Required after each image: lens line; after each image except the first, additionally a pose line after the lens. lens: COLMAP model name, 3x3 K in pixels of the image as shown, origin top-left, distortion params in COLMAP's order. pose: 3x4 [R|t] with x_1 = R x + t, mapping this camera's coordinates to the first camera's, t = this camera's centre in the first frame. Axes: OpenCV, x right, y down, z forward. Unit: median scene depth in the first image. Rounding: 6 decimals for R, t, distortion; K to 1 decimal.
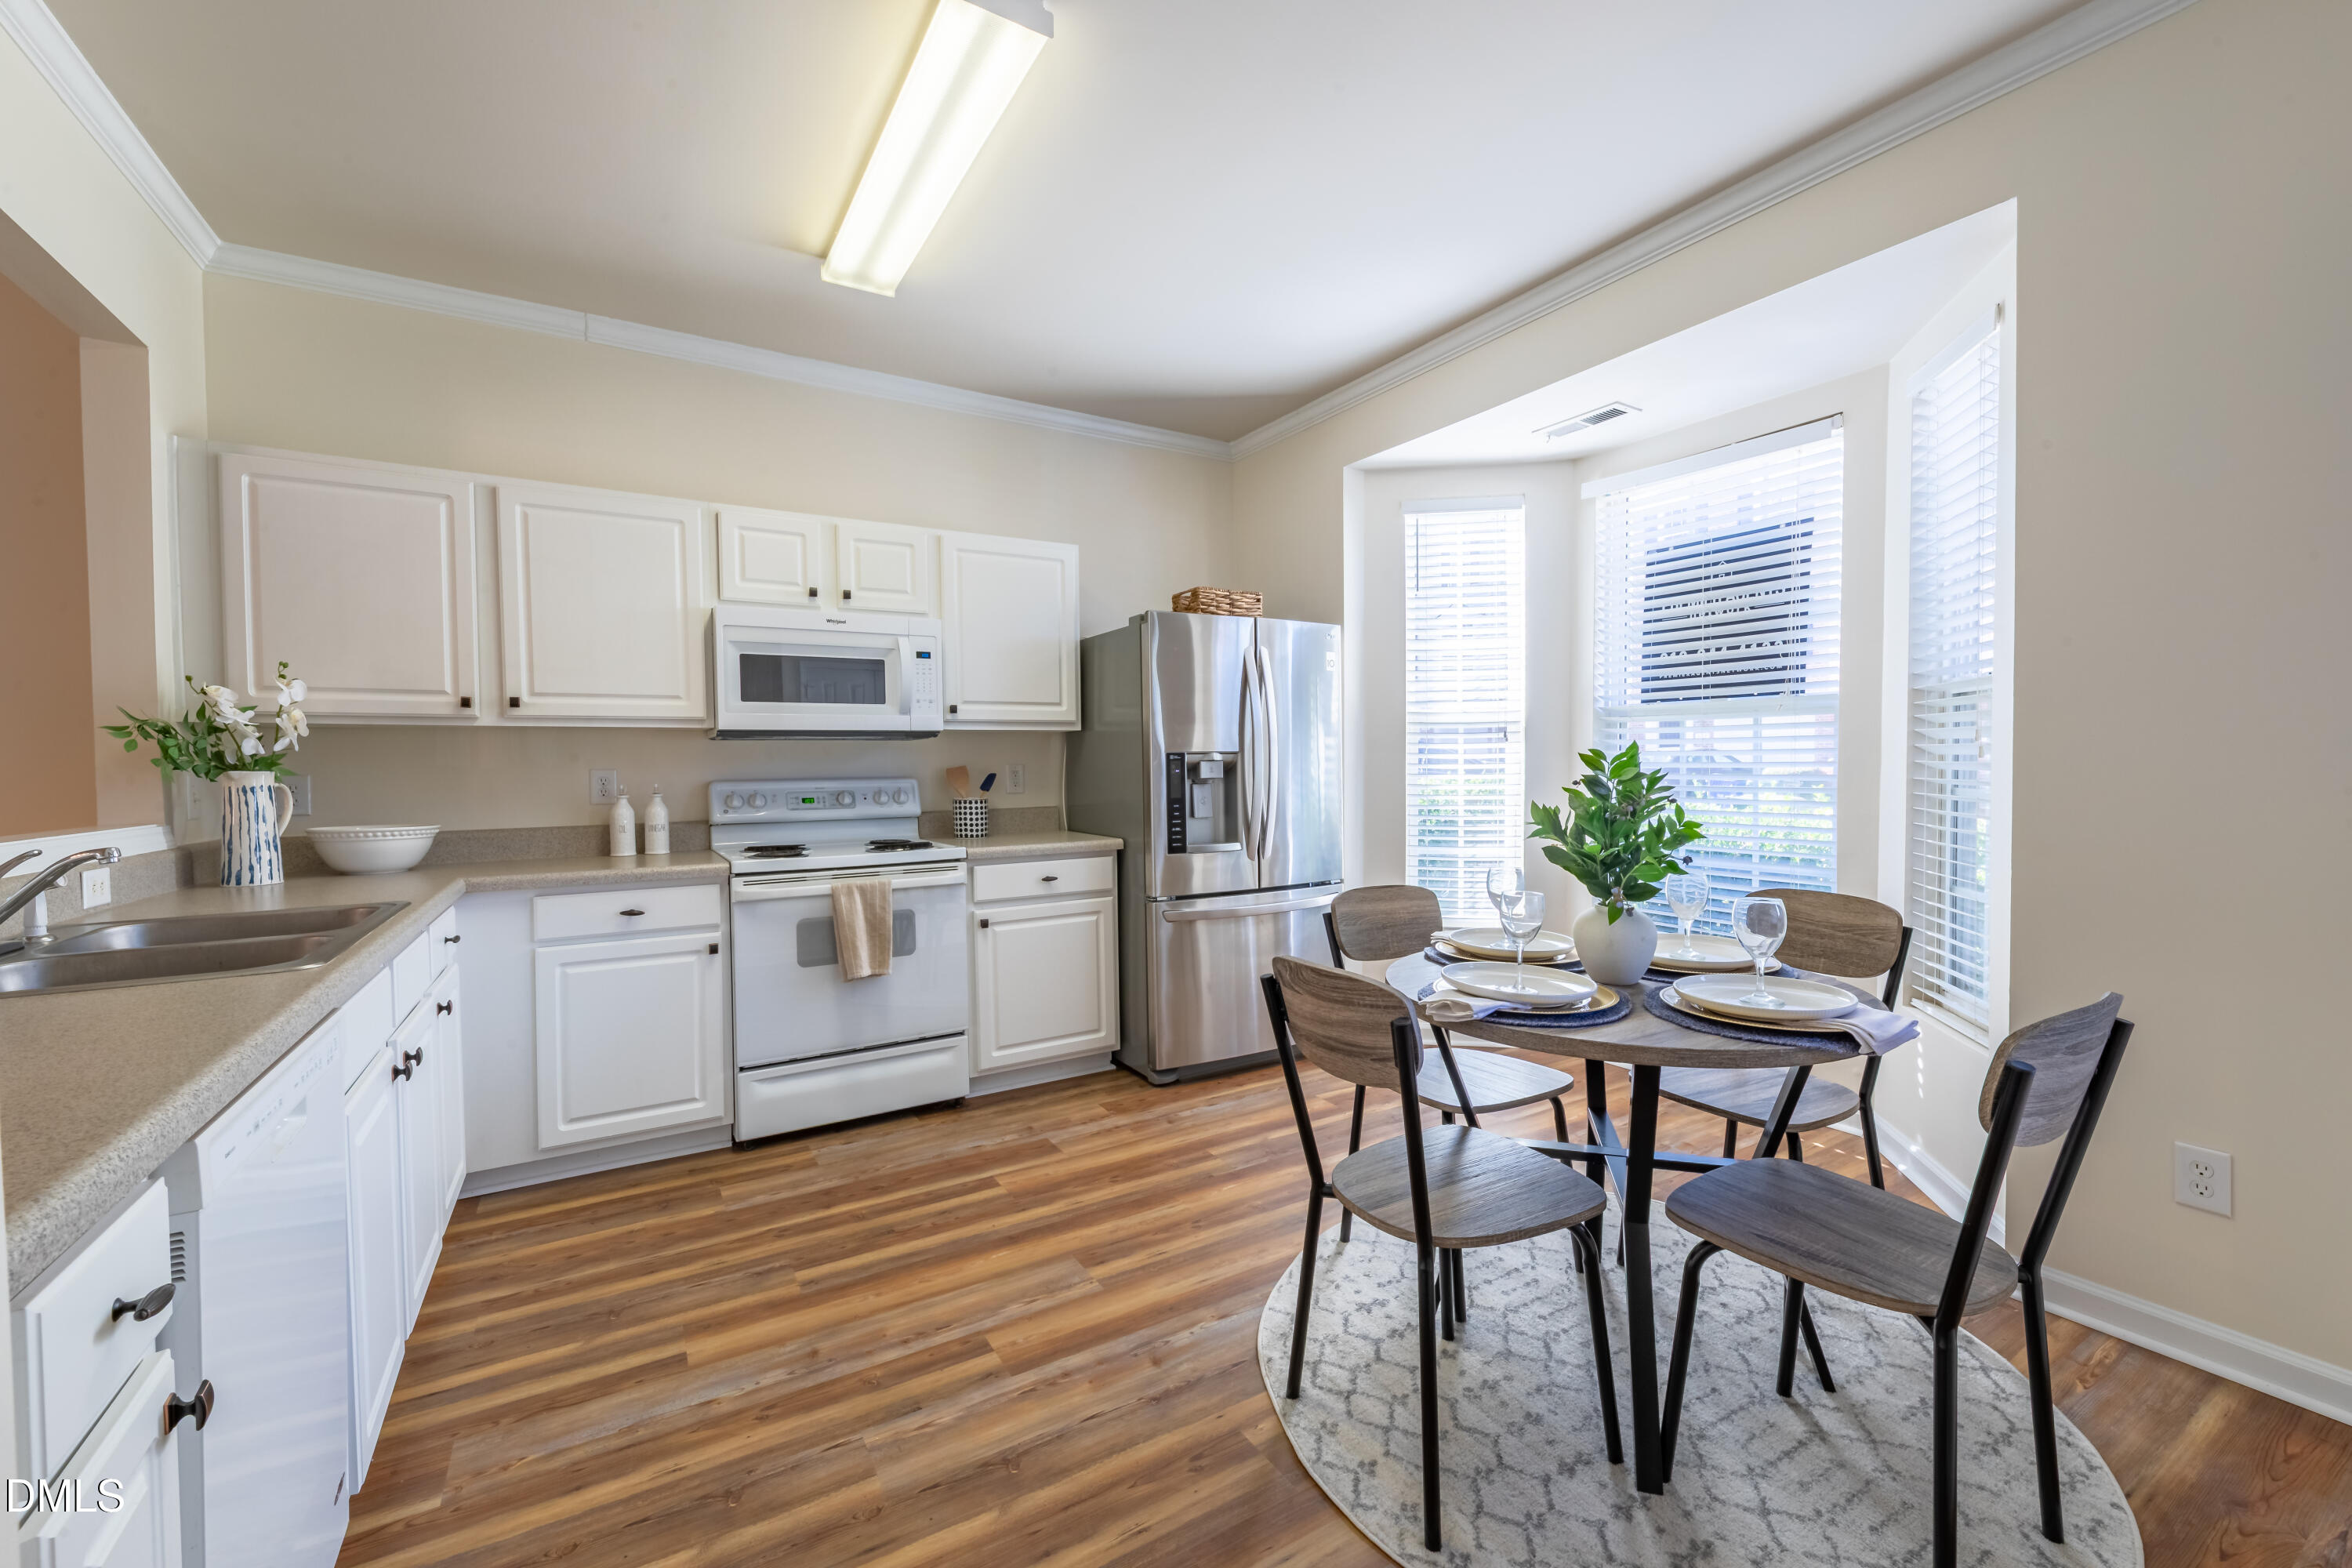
lens RADIAL K [[940.9, 0, 1180.7], [0, 940.9, 785.9], [0, 0, 1]] dist [-0.002165, -0.001087]
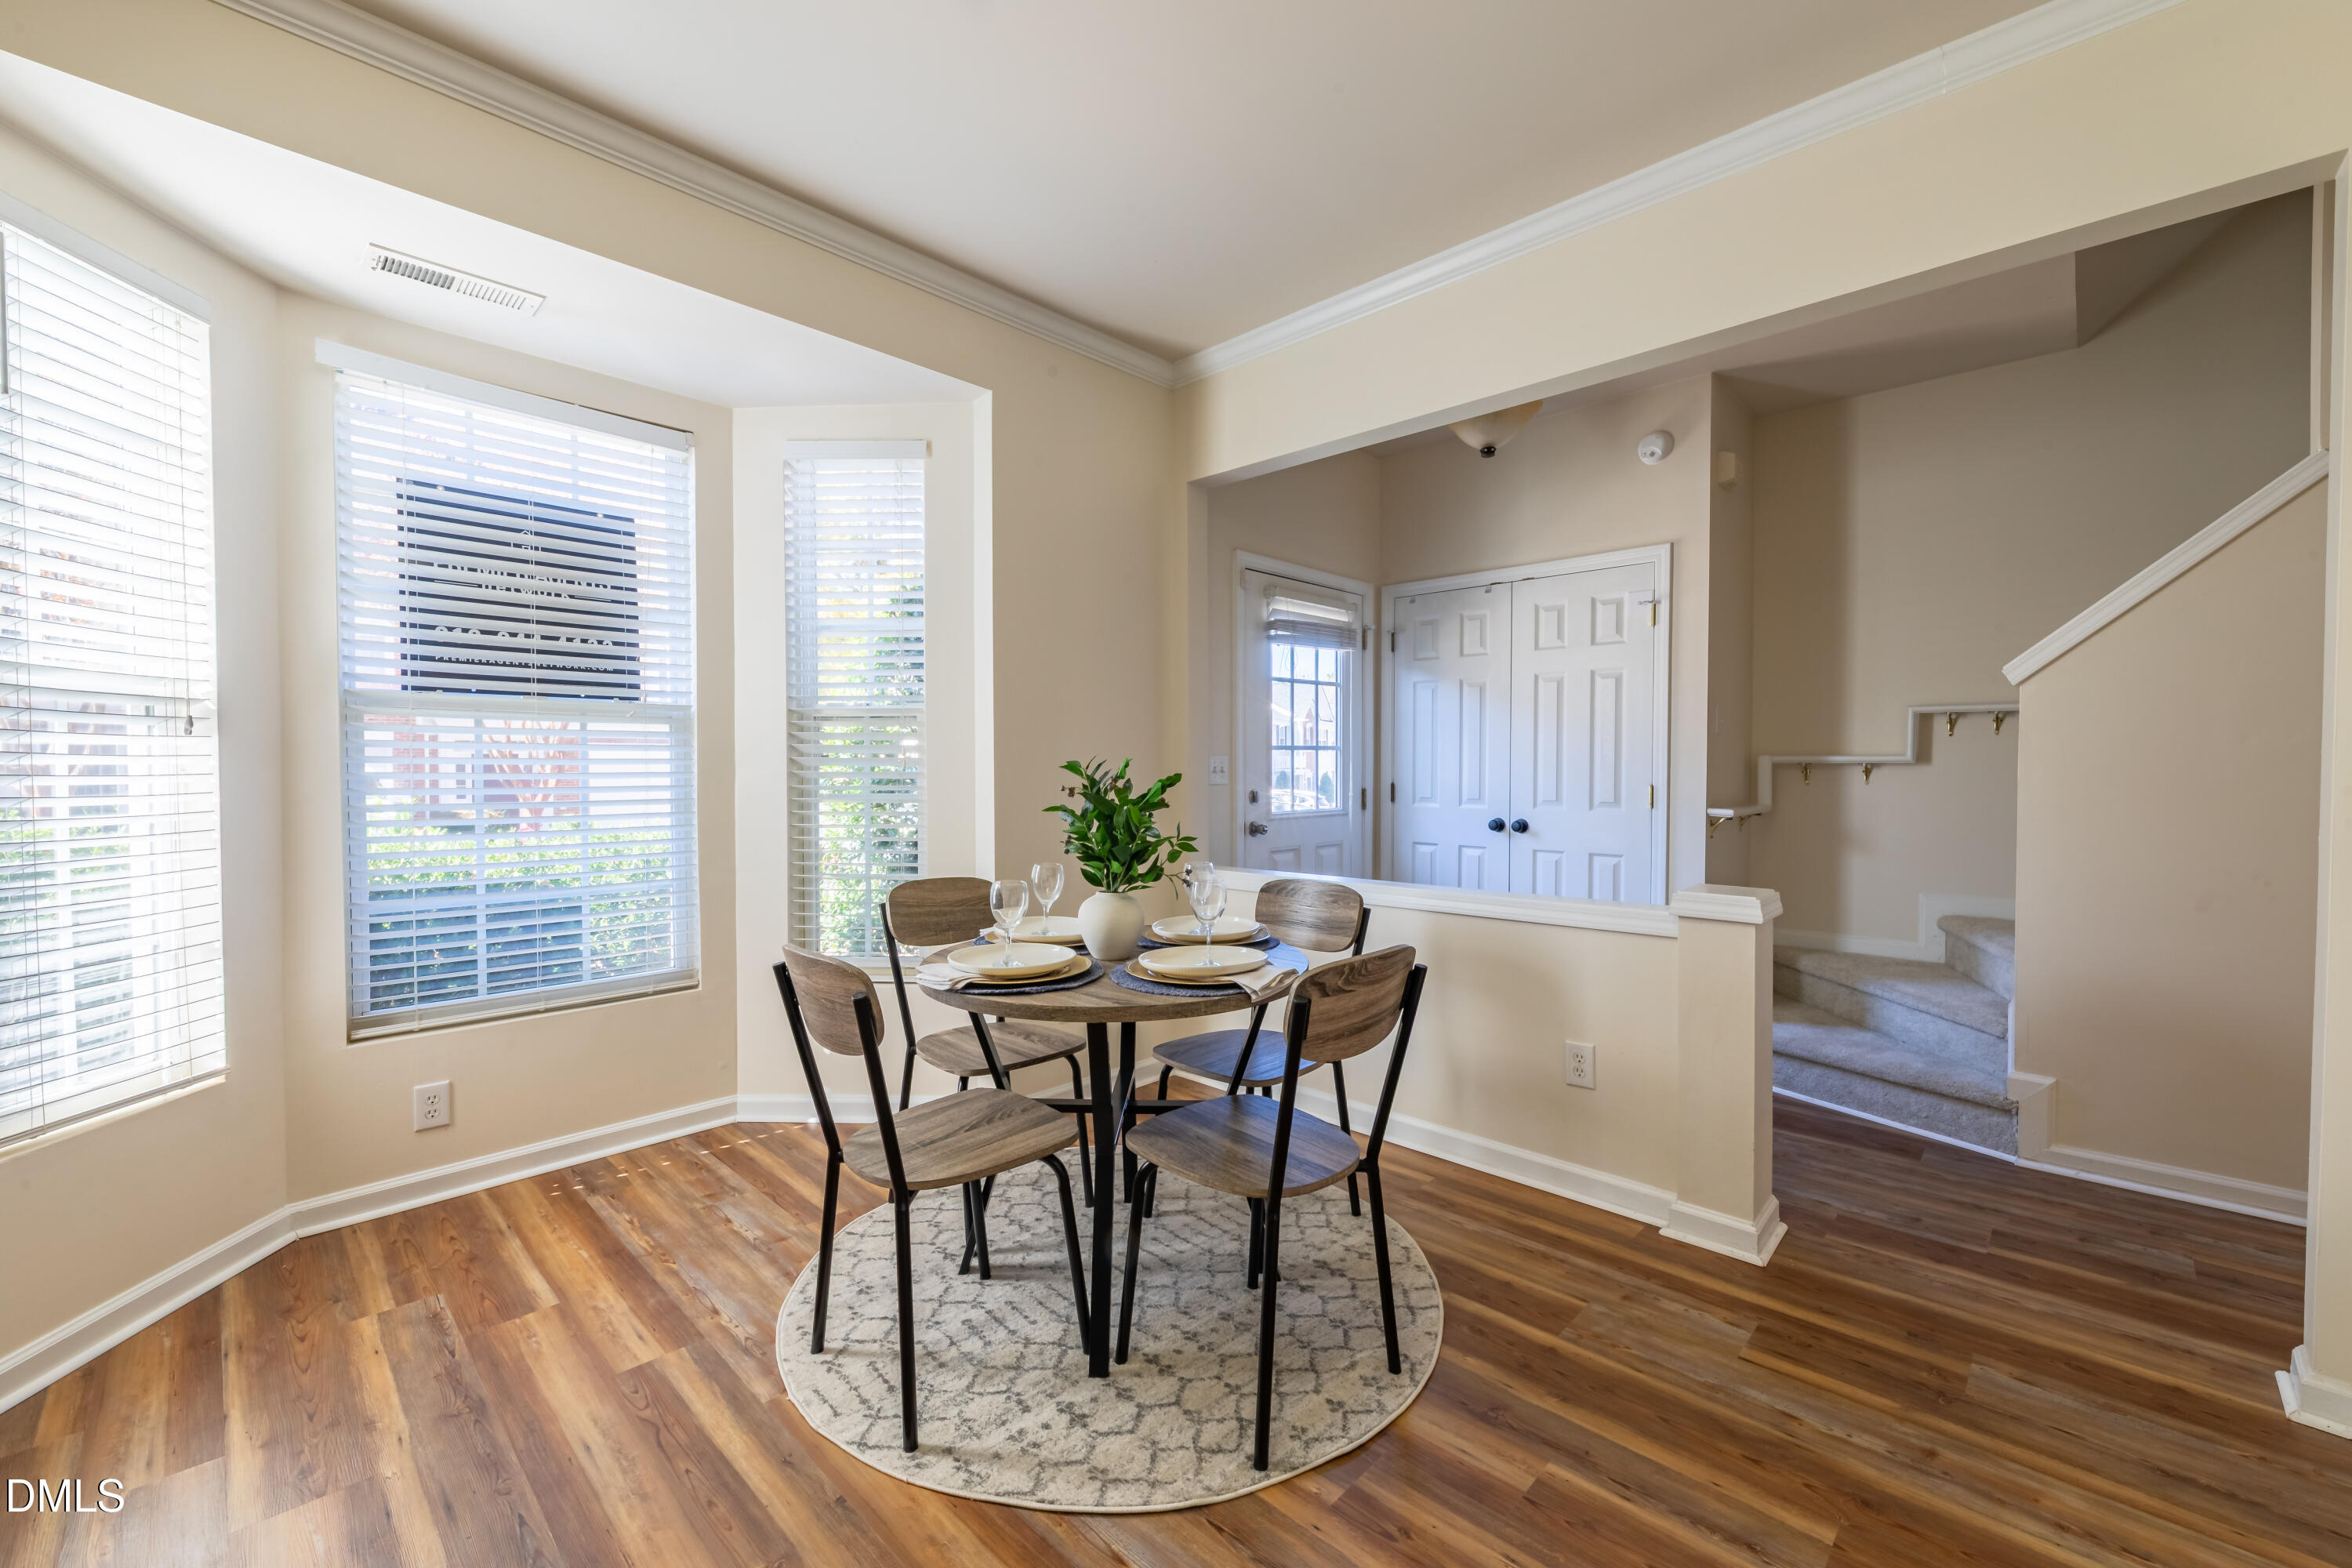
lens RADIAL K [[940.9, 0, 1180.7], [0, 940.9, 785.9], [0, 0, 1]] dist [-0.002165, -0.001087]
pose [[-0.255166, -0.010243, 0.966843, -0.382844], [0.028706, 0.999423, 0.018164, -0.012318], [-0.966471, 0.032390, -0.254724, 0.674778]]
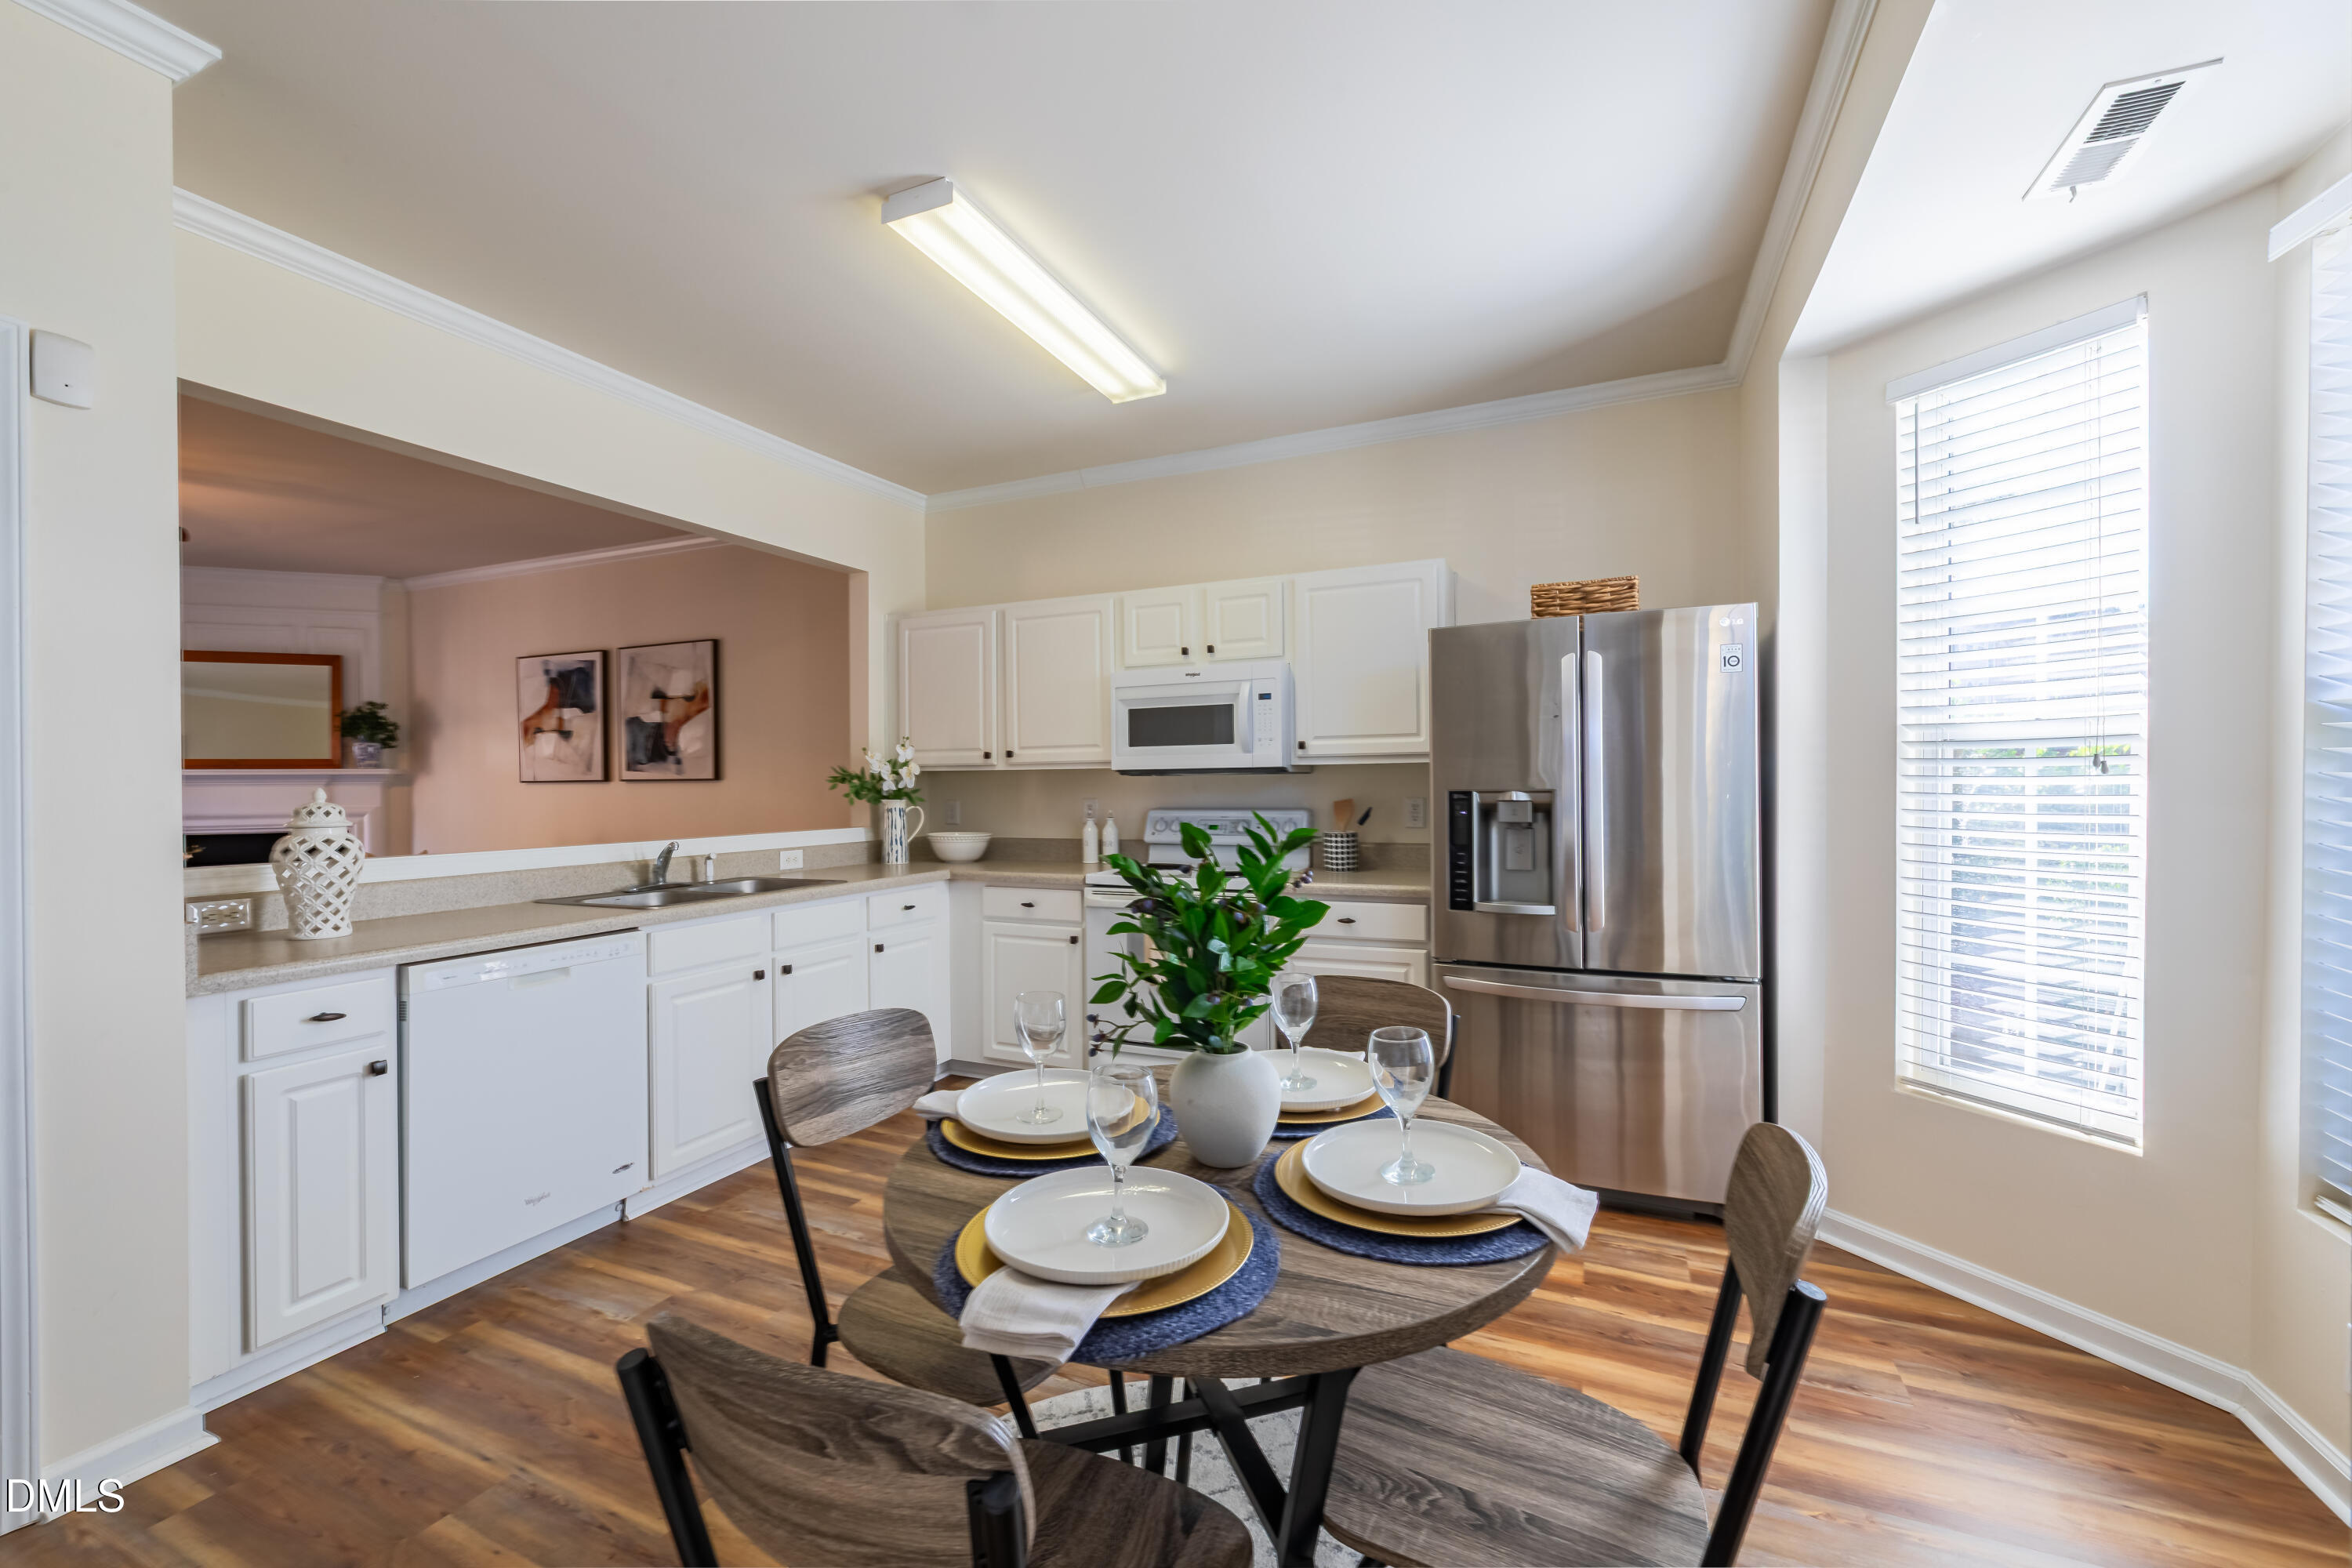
lens RADIAL K [[940.9, 0, 1180.7], [0, 940.9, 785.9], [0, 0, 1]] dist [-0.002165, -0.001087]
pose [[0.566735, 0.009813, -0.823842, 0.562875], [-0.017866, 0.999840, -0.000381, -0.036031], [0.823706, 0.014934, 0.566820, 0.322212]]
